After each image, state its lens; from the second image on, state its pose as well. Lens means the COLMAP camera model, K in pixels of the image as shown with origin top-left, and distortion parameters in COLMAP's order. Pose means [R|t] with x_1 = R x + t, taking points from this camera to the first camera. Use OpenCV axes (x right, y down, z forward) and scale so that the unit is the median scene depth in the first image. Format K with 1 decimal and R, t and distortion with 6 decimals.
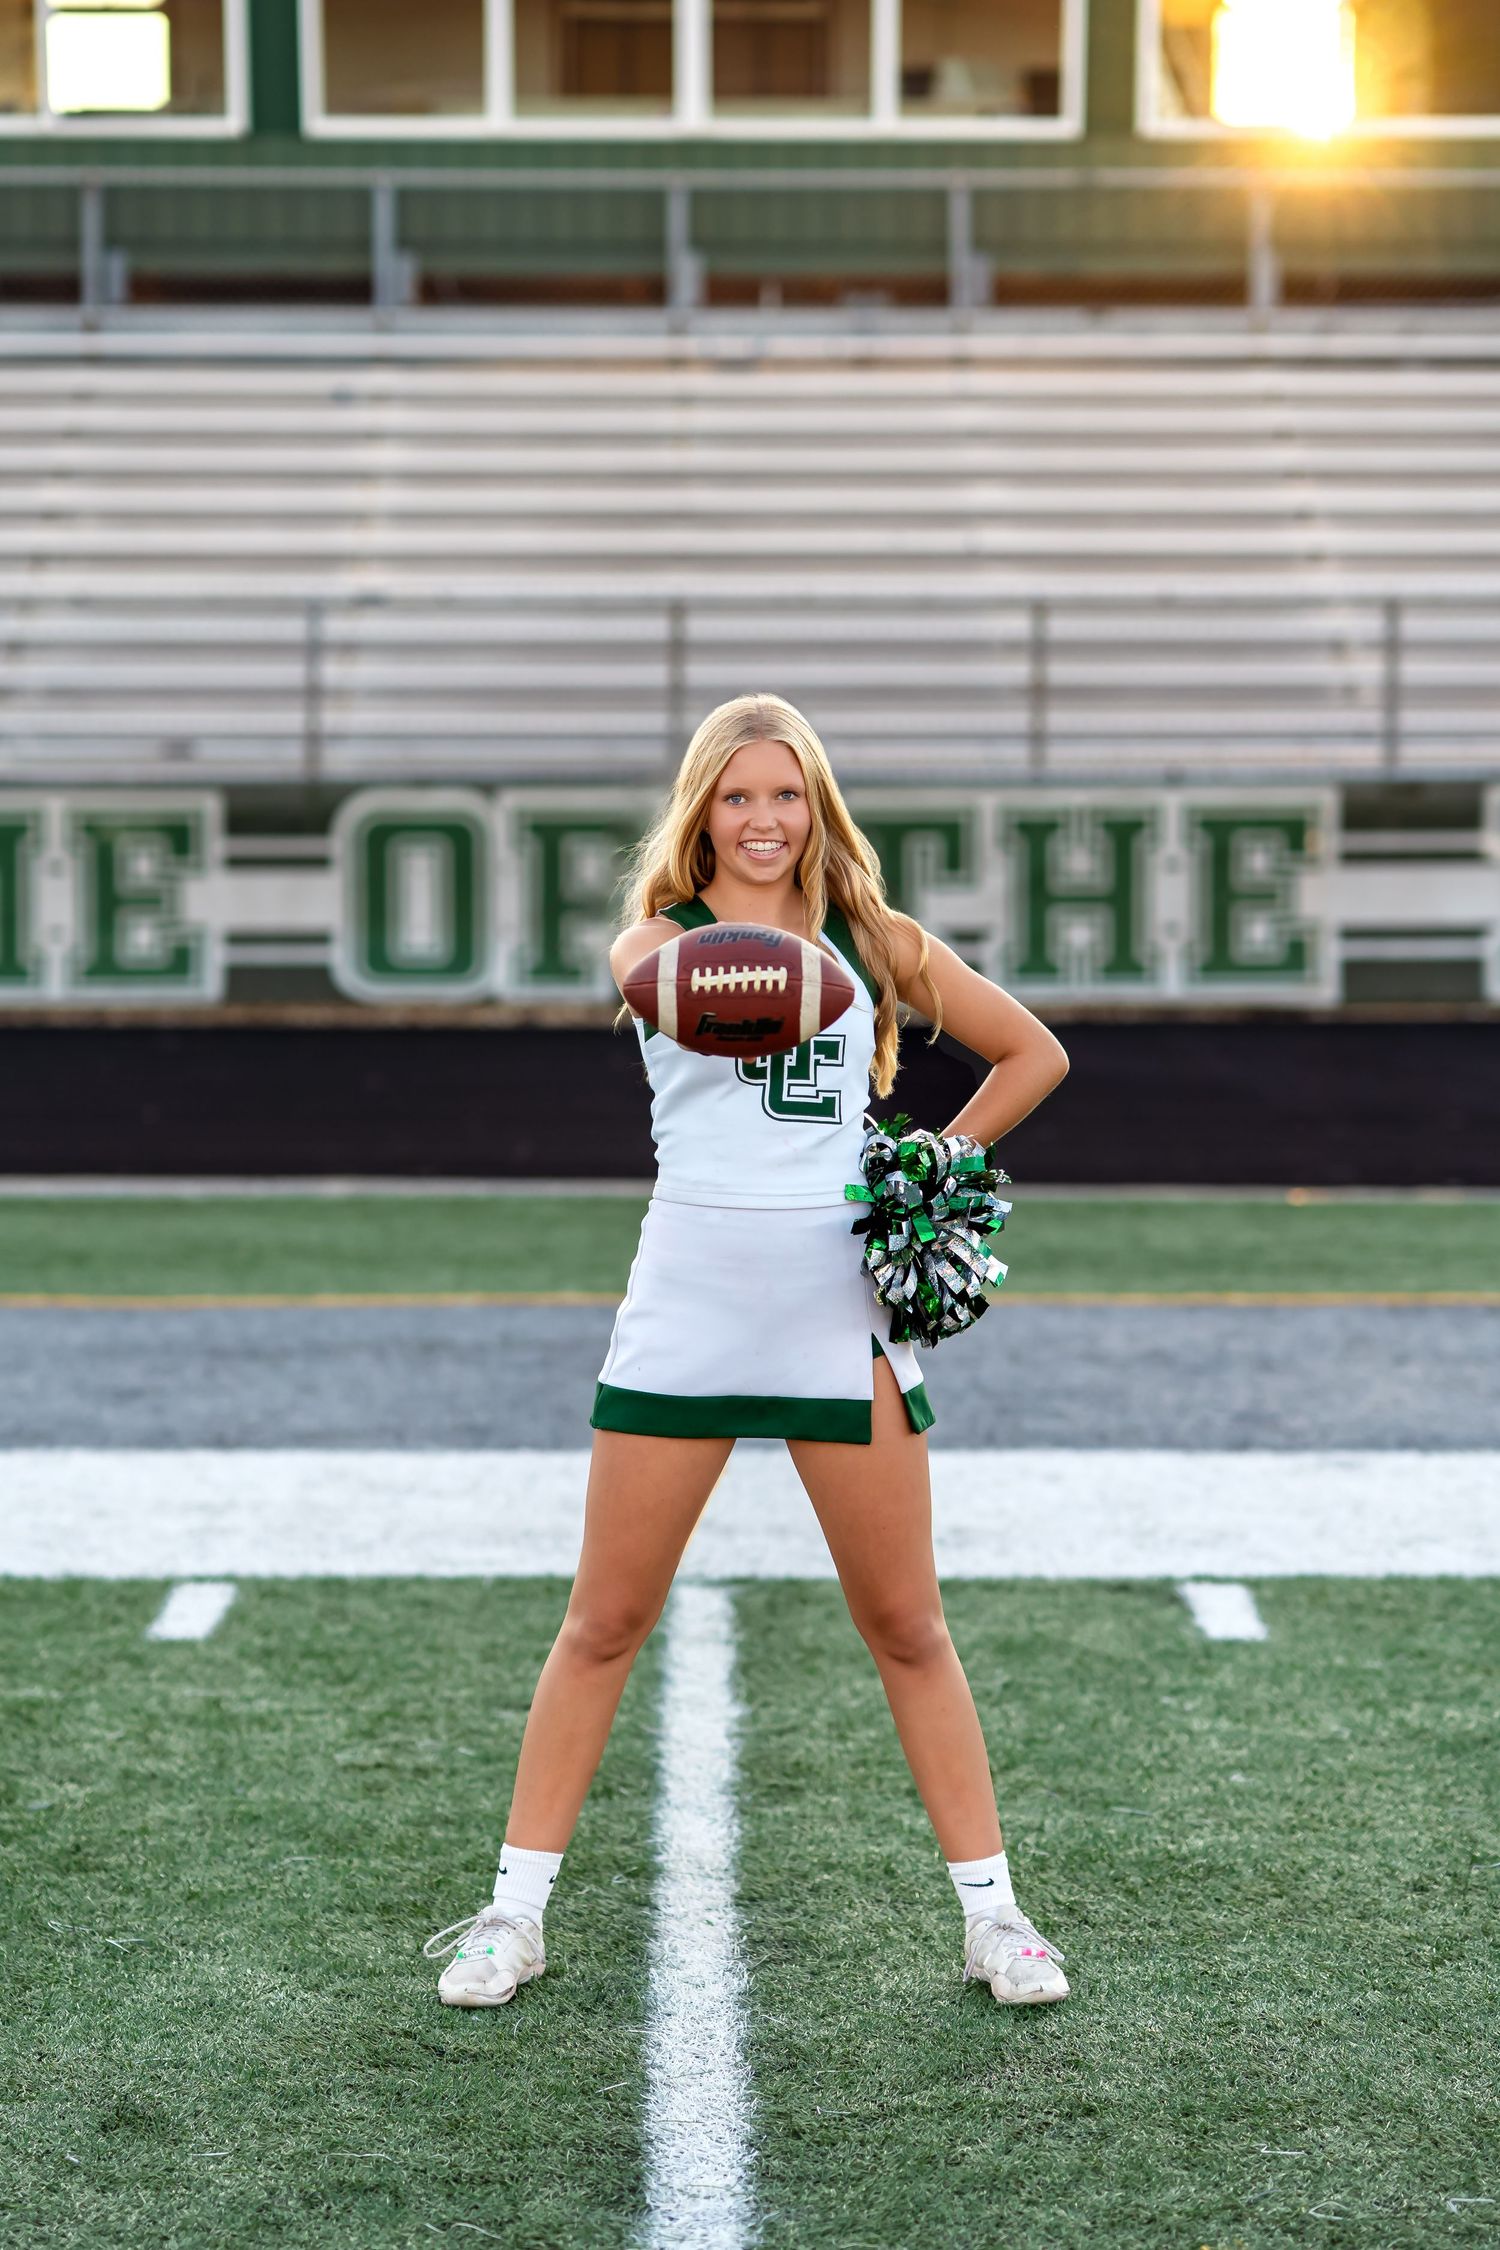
lens RADIAL K [[5801.3, 0, 750.0], [0, 5801.3, 1074.8], [0, 0, 1]] dist [0.045473, 0.009243]
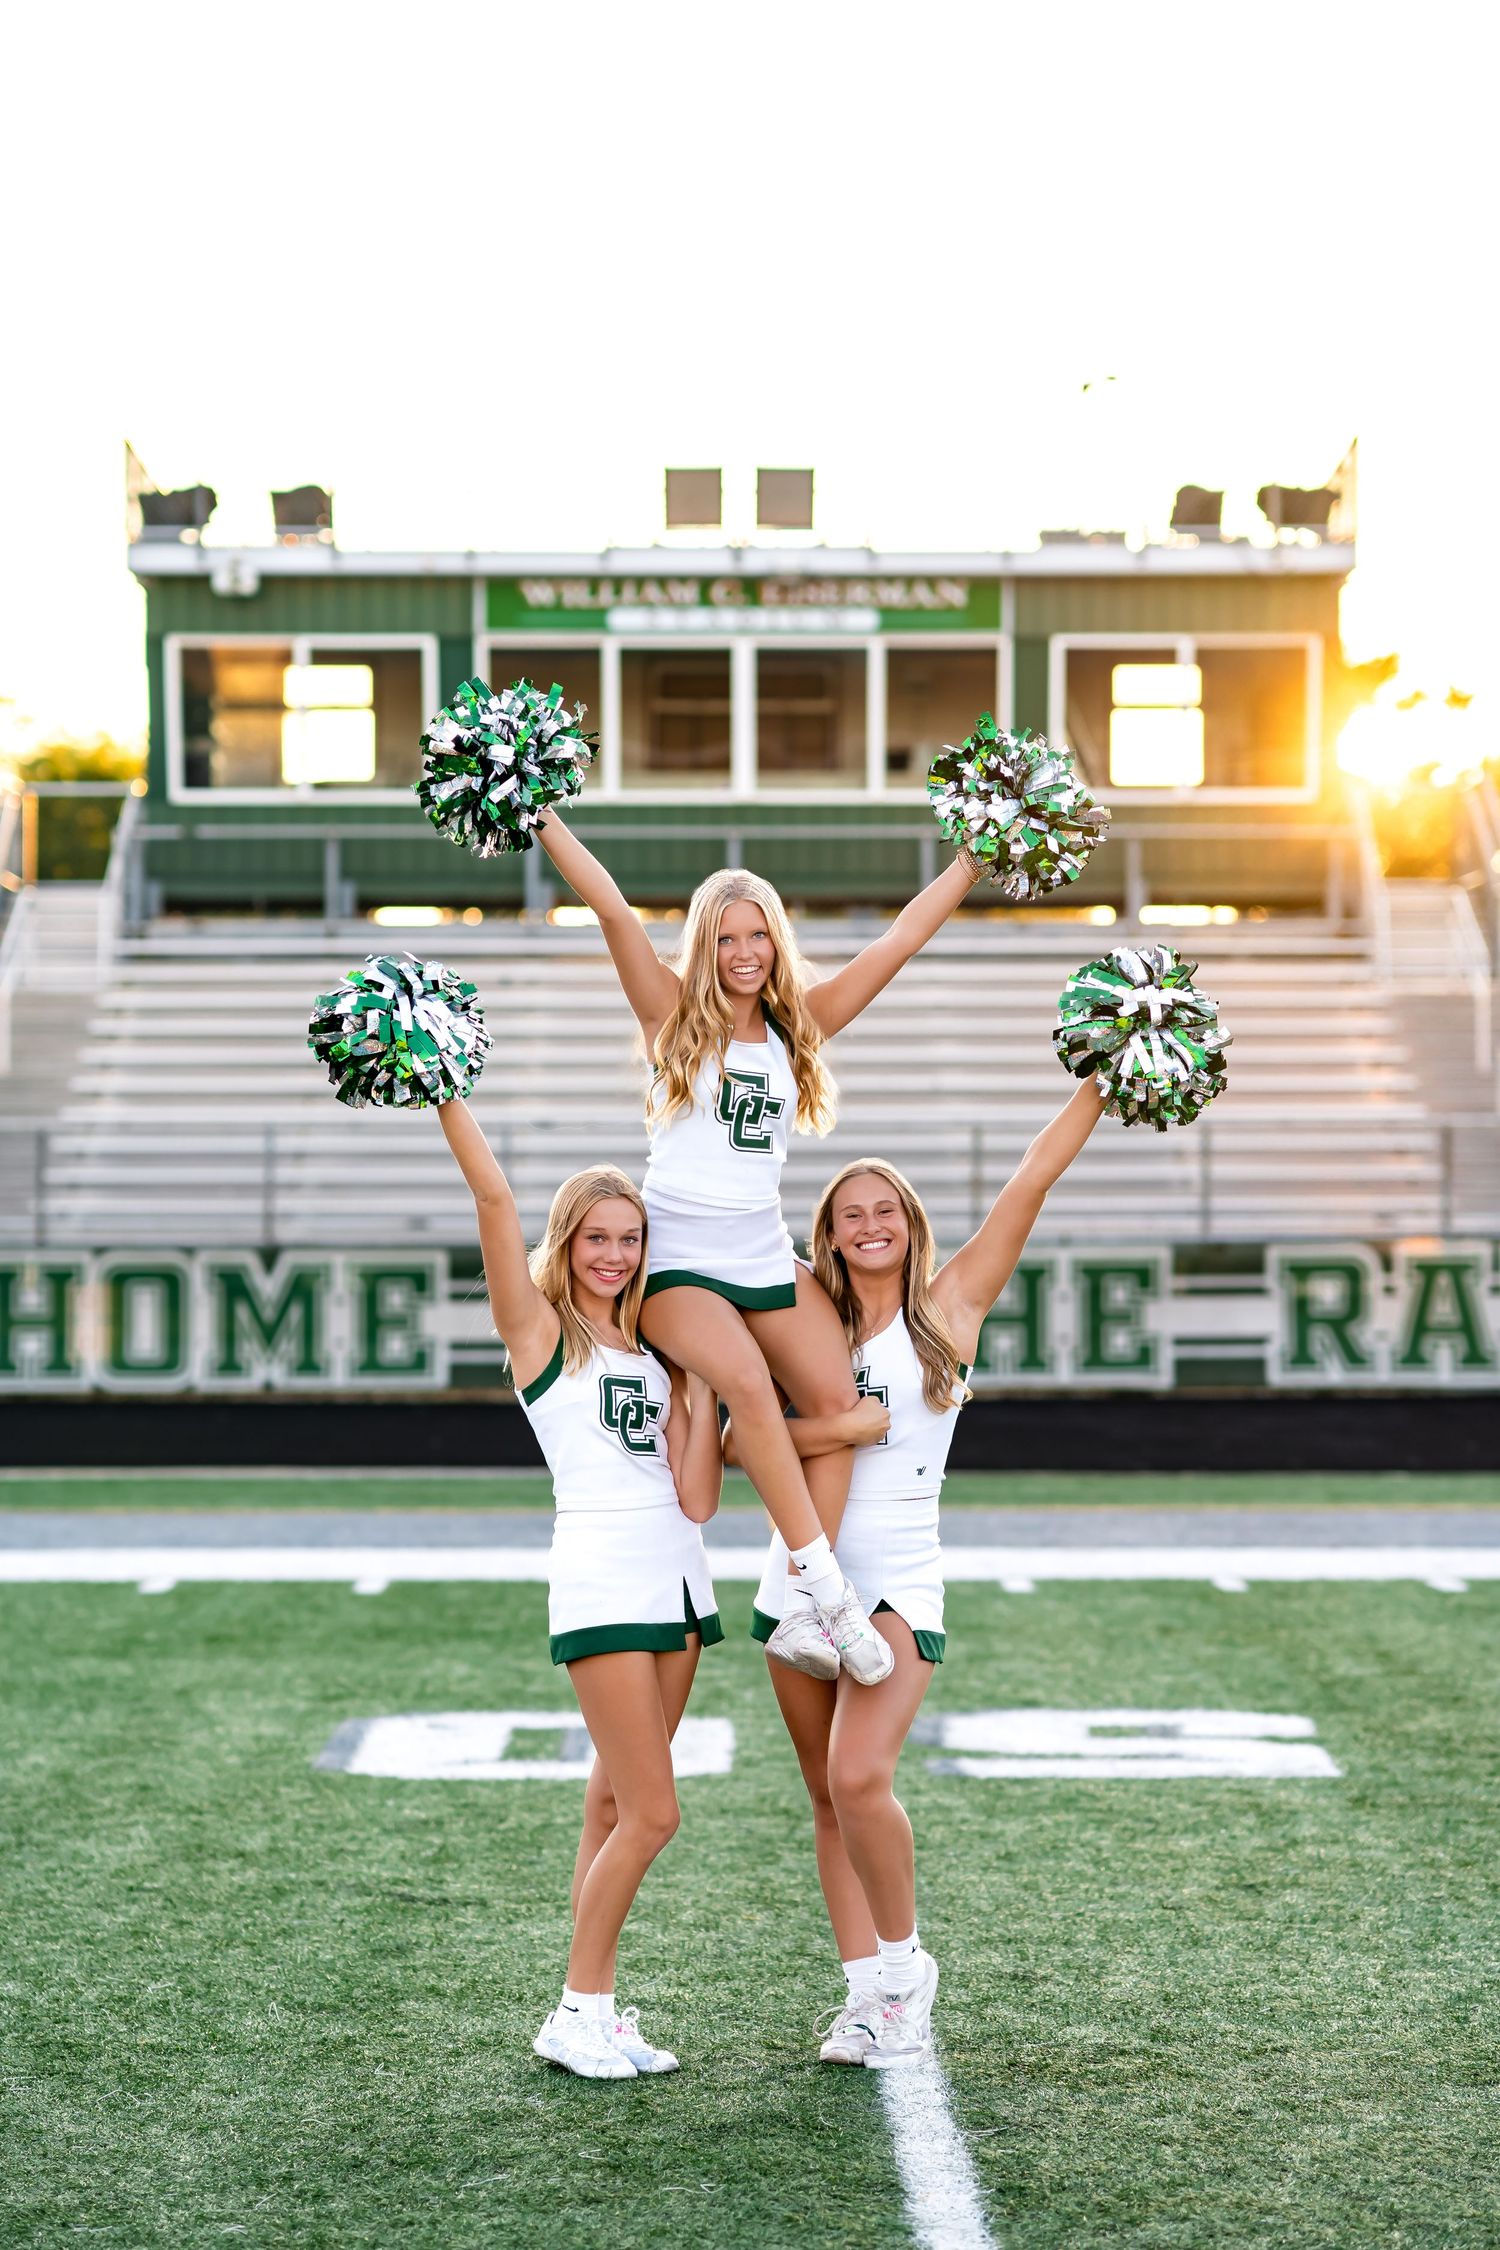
lens RADIAL K [[5456.0, 0, 750.0], [0, 5456.0, 1125.0], [0, 0, 1]] dist [0.002825, 0.142902]
pose [[0.999998, -0.001973, -0.000851, -0.009212], [0.001905, 0.997292, -0.073514, 0.024494], [0.000994, 0.073513, 0.997294, -0.446115]]
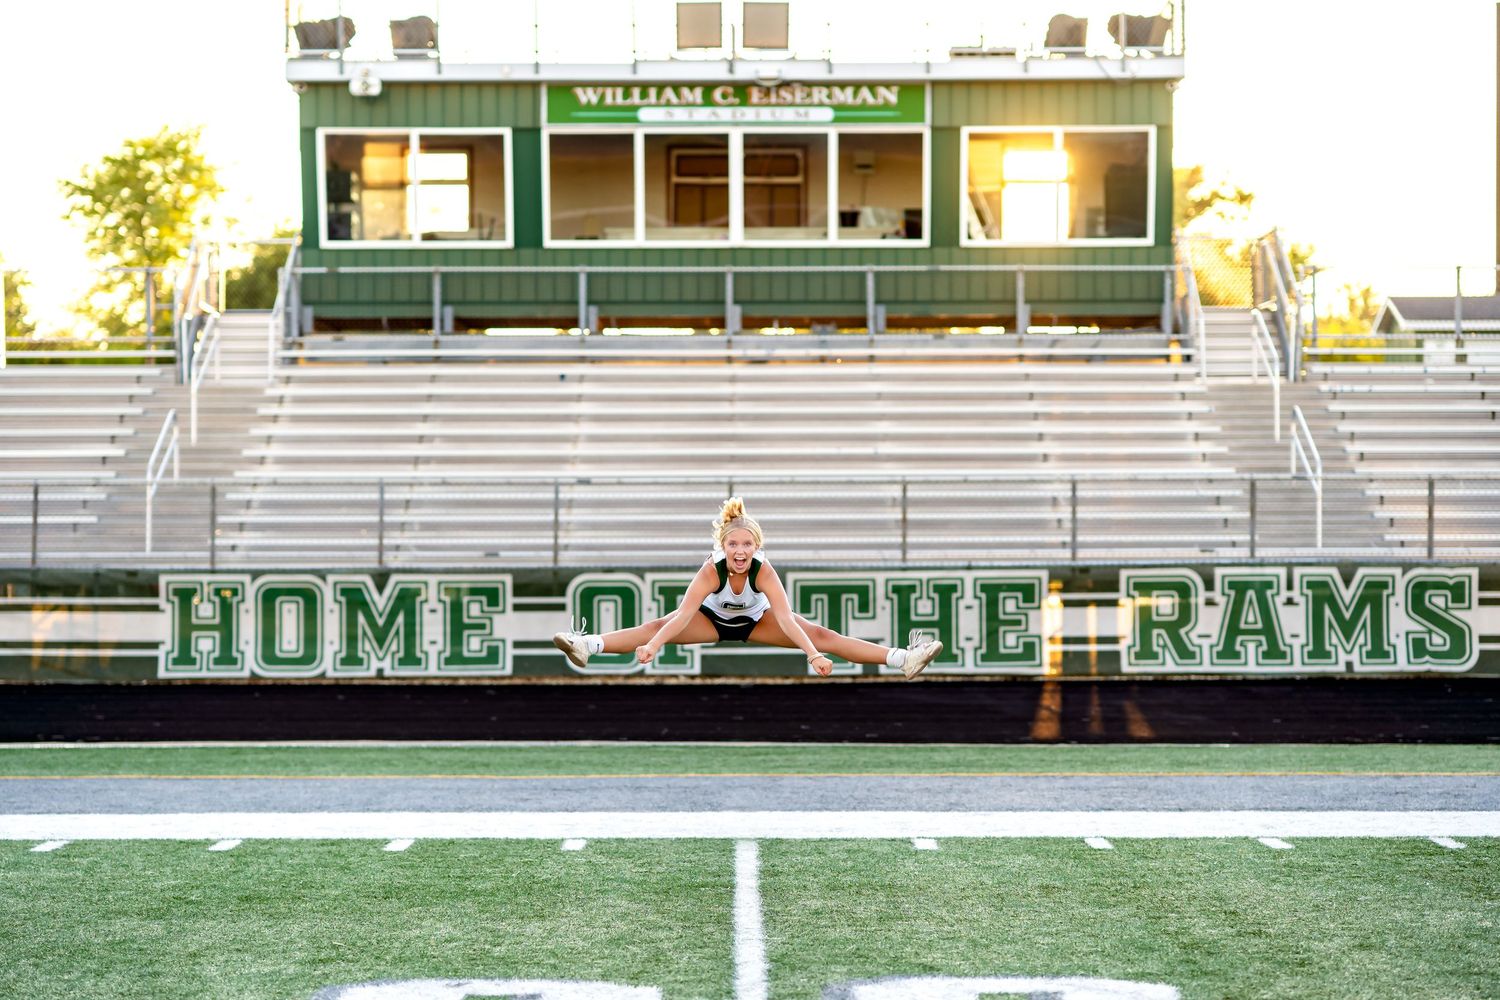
lens RADIAL K [[3637.3, 0, 721.3], [0, 3637.3, 496.2], [0, 0, 1]] dist [0.002825, 0.142902]
pose [[0.999910, -0.003418, -0.013004, 0.001052], [0.002472, 0.997395, -0.072095, 0.017693], [0.013216, 0.072057, 0.997313, -0.302741]]
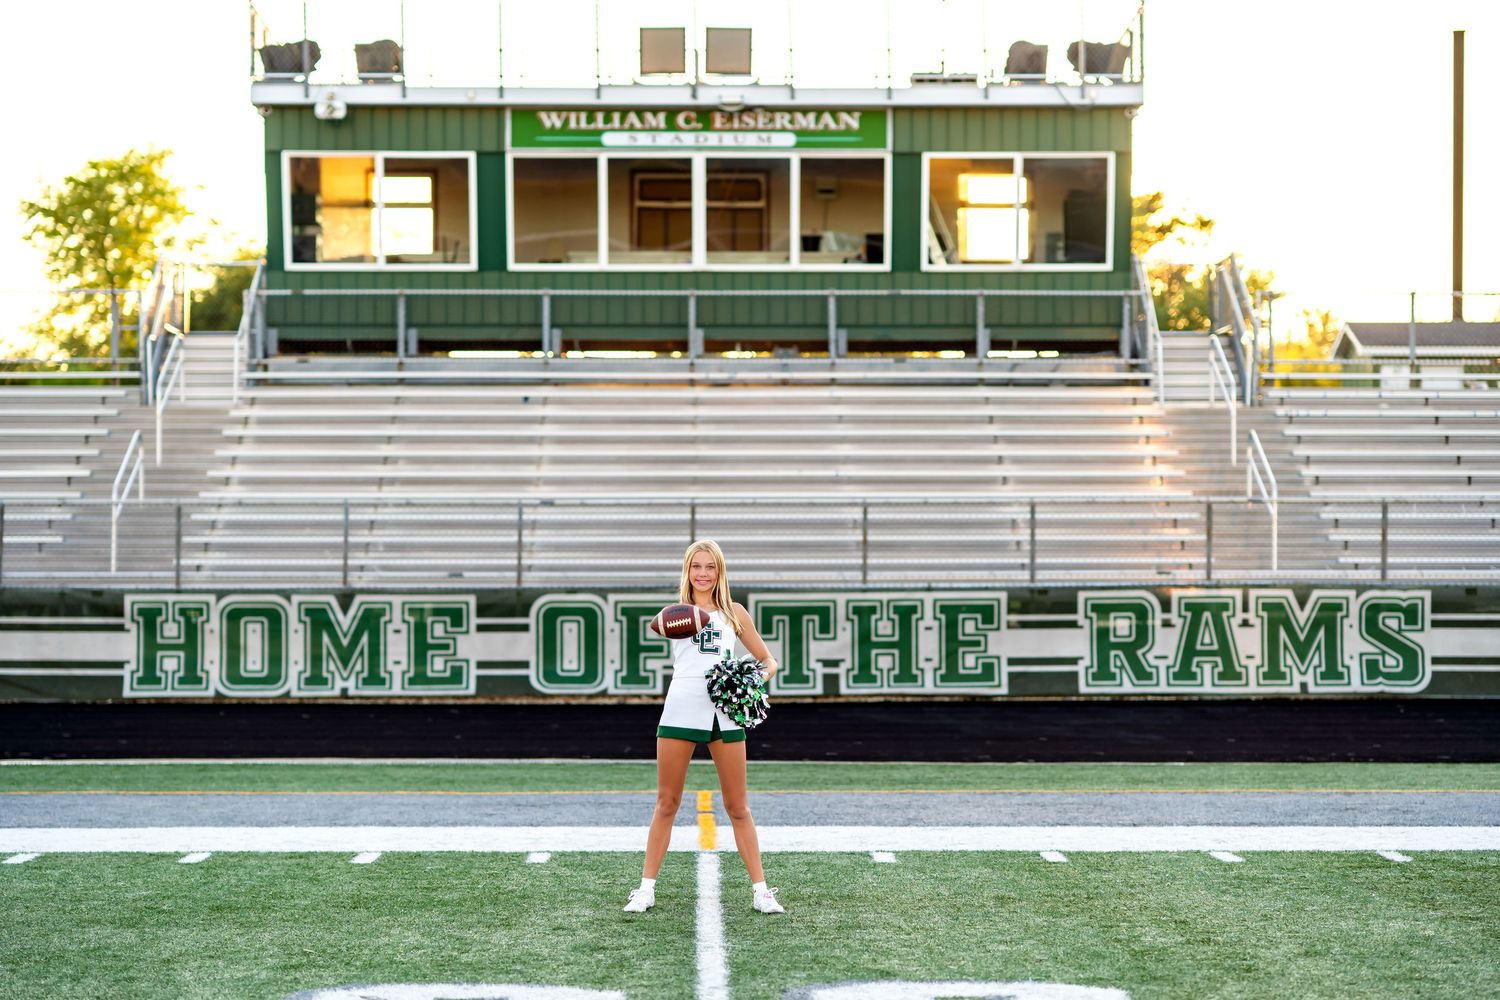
lens RADIAL K [[3637.7, 0, 751.5], [0, 3637.7, 518.3], [0, 0, 1]] dist [-0.002227, 0.234348]
pose [[0.999982, -0.001085, 0.005830, 0.000982], [0.001505, 0.997361, -0.072584, 0.019399], [-0.005736, 0.072592, 0.997345, -0.314402]]
